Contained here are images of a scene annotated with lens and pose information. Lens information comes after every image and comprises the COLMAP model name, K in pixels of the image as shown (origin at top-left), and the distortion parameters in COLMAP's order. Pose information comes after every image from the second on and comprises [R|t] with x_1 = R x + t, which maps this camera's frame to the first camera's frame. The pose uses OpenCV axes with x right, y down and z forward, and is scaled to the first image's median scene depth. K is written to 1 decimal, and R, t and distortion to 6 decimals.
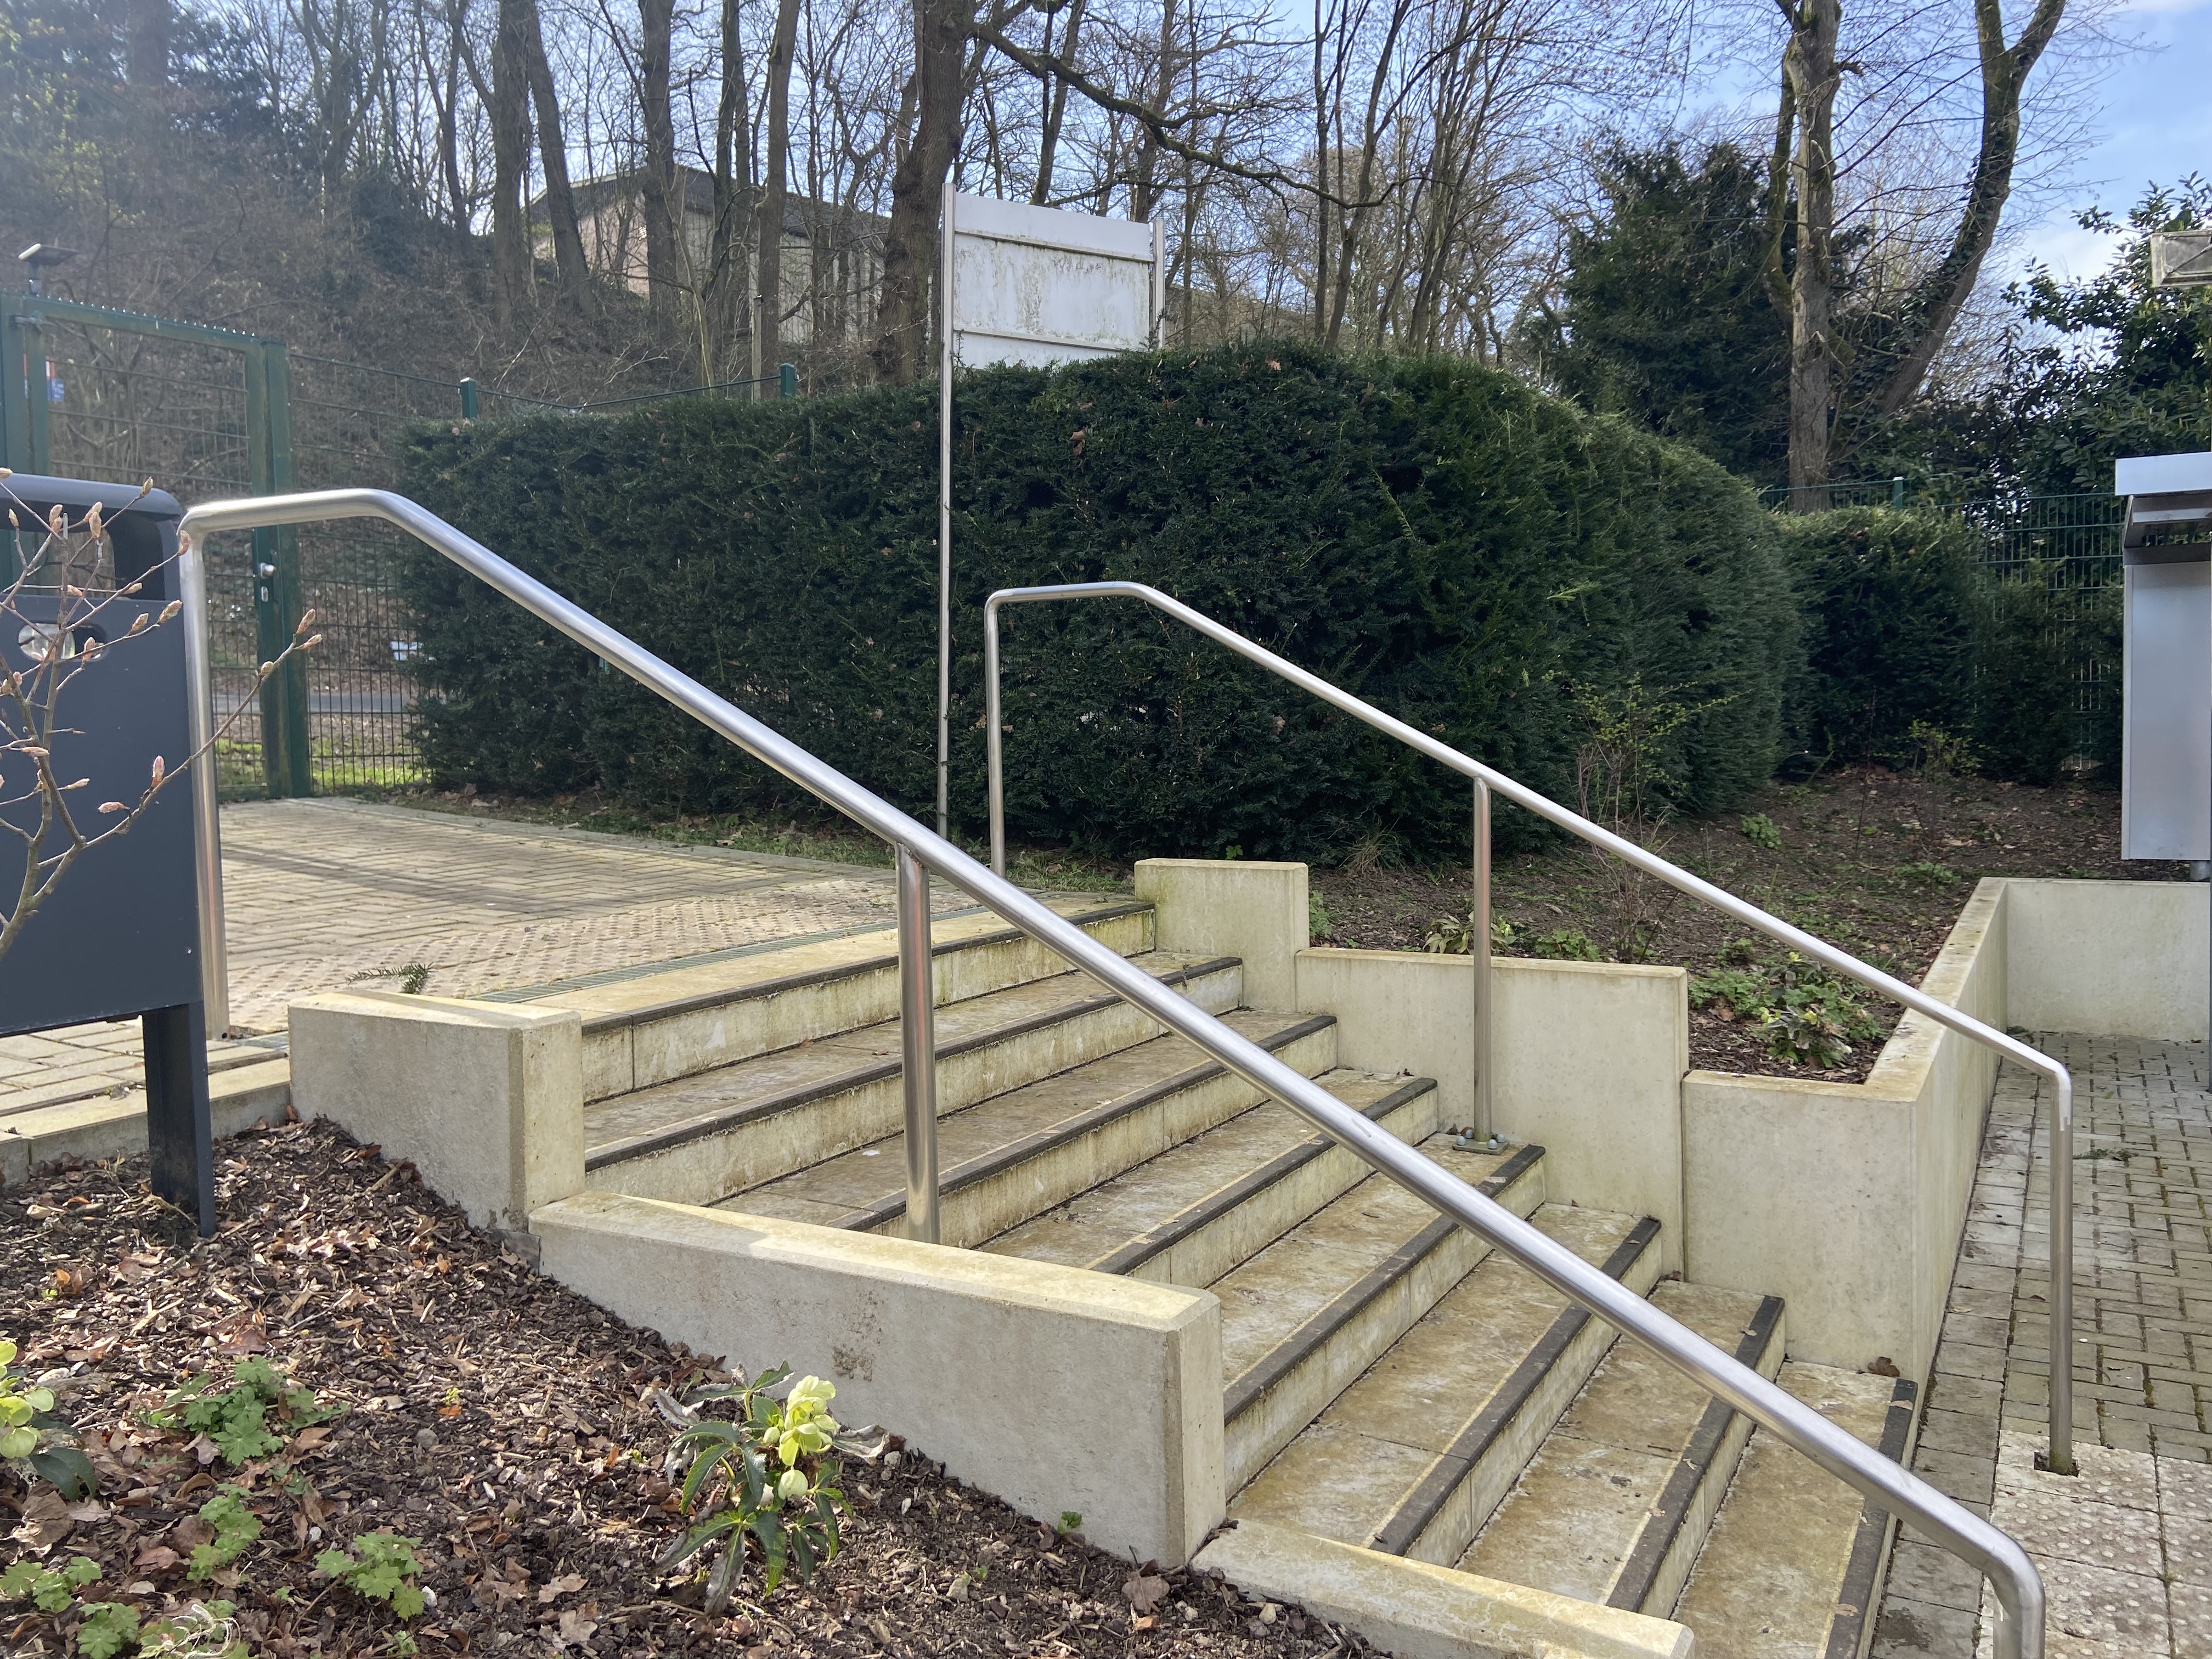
lens RADIAL K [[1685.3, 0, 1103.1], [0, 1685.3, 763.1], [0, 0, 1]] dist [0.001736, -0.011583]
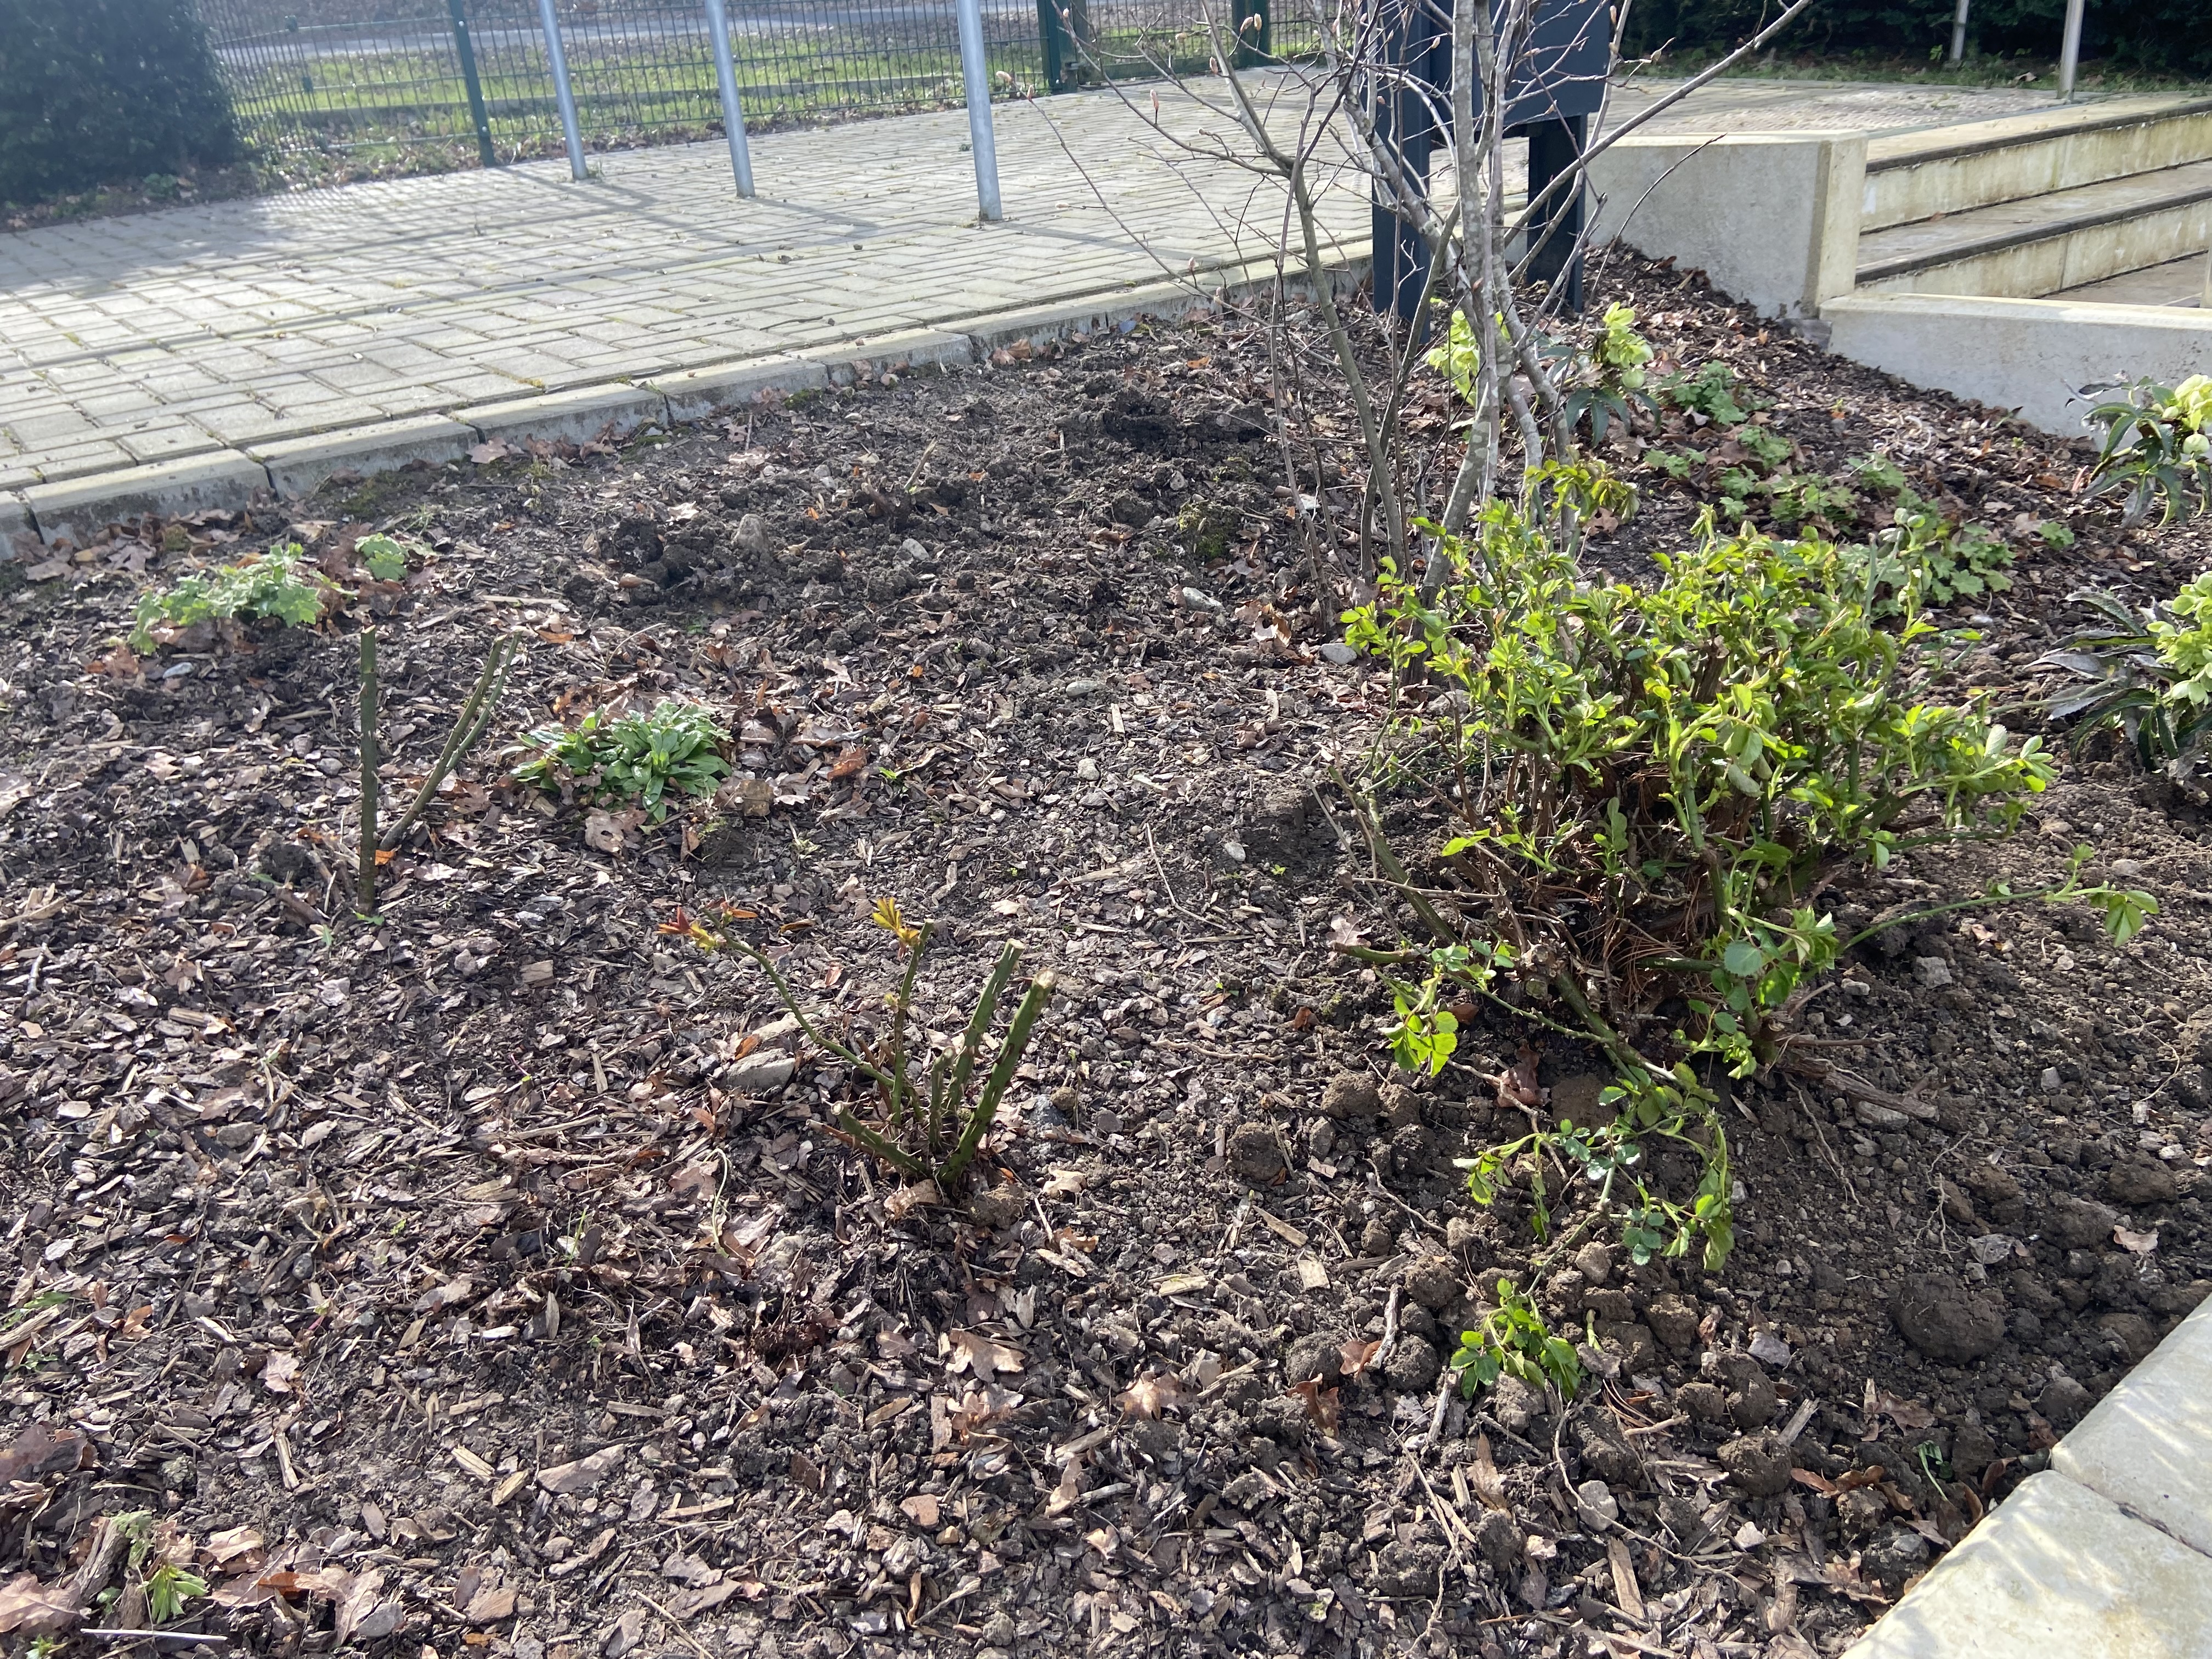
lens RADIAL K [[1685.3, 0, 1103.1], [0, 1685.3, 763.1], [0, 0, 1]] dist [0.001736, -0.011583]
pose [[0.897399, 0.110820, -0.427075, -0.080324], [0.064625, 0.924491, 0.375686, 0.027308], [0.436461, -0.364740, 0.822476, -0.109729]]
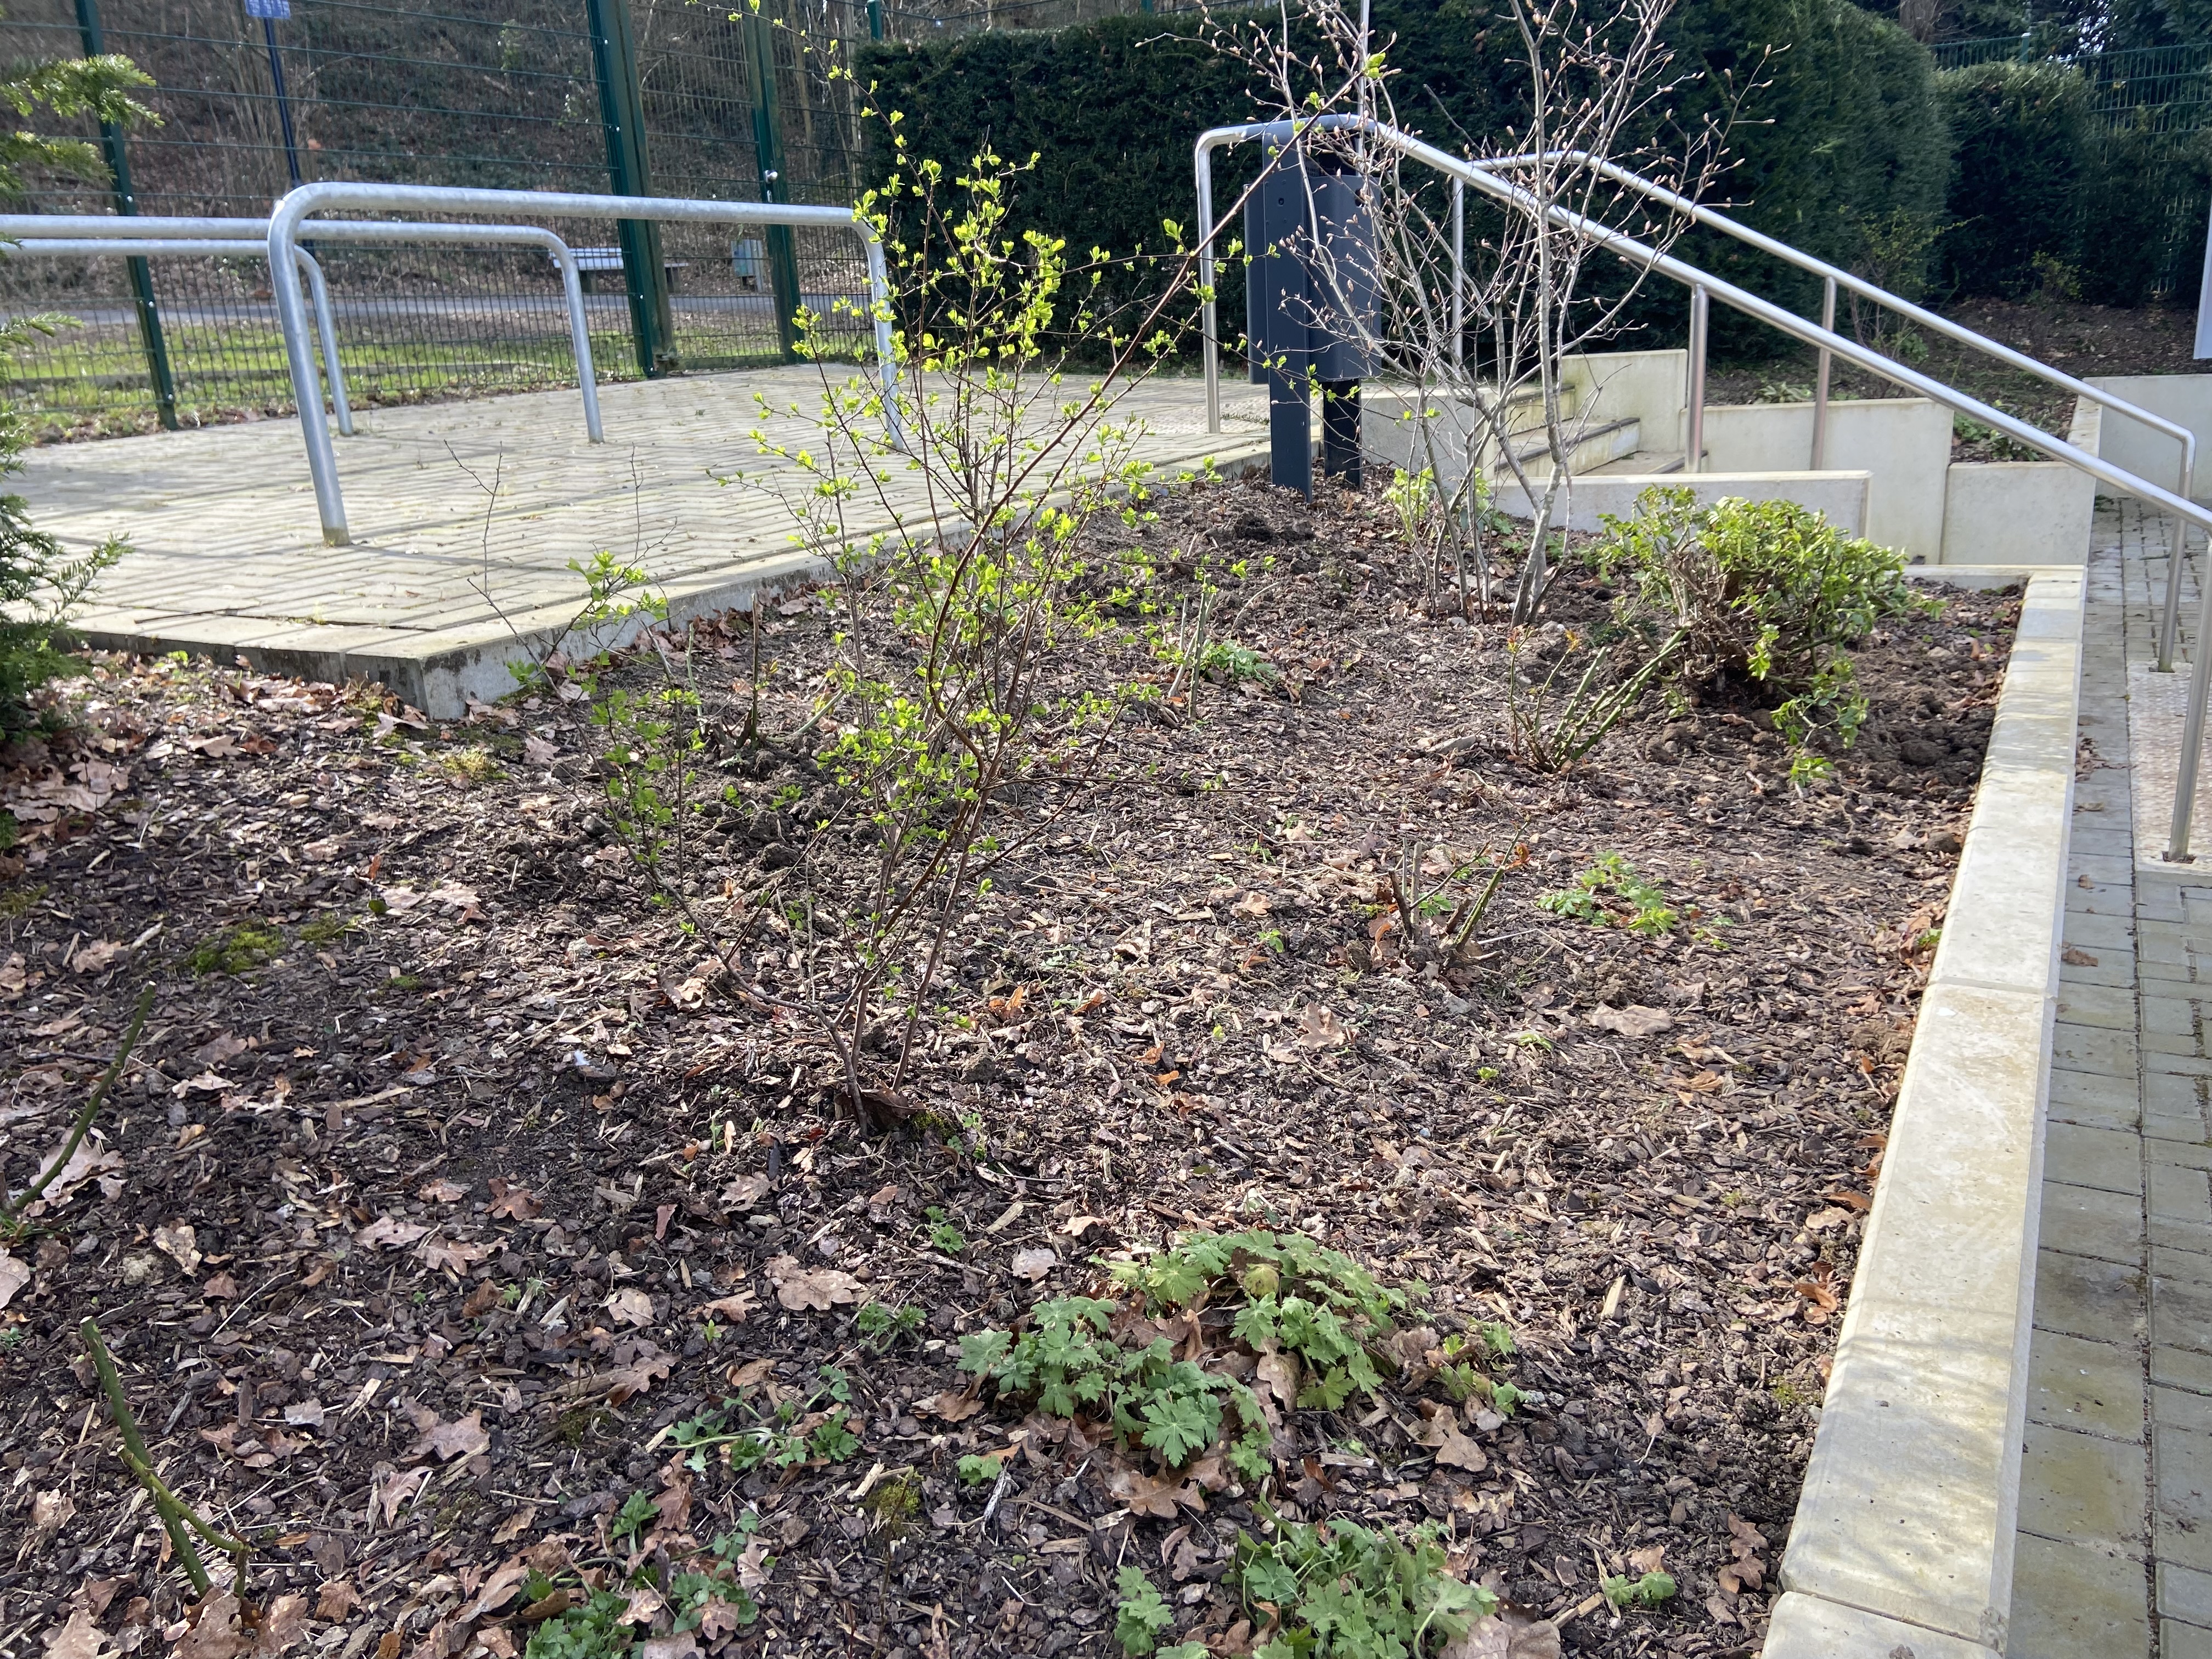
lens RADIAL K [[1688.4, 0, 1106.0], [0, 1688.4, 829.5], [0, 0, 1]] dist [-0.008543, -0.035966]
pose [[0.998999, -0.043897, -0.008653, -0.323214], [0.044612, 0.962596, 0.267244, 0.039732], [-0.003402, -0.267363, 0.963590, -0.445671]]
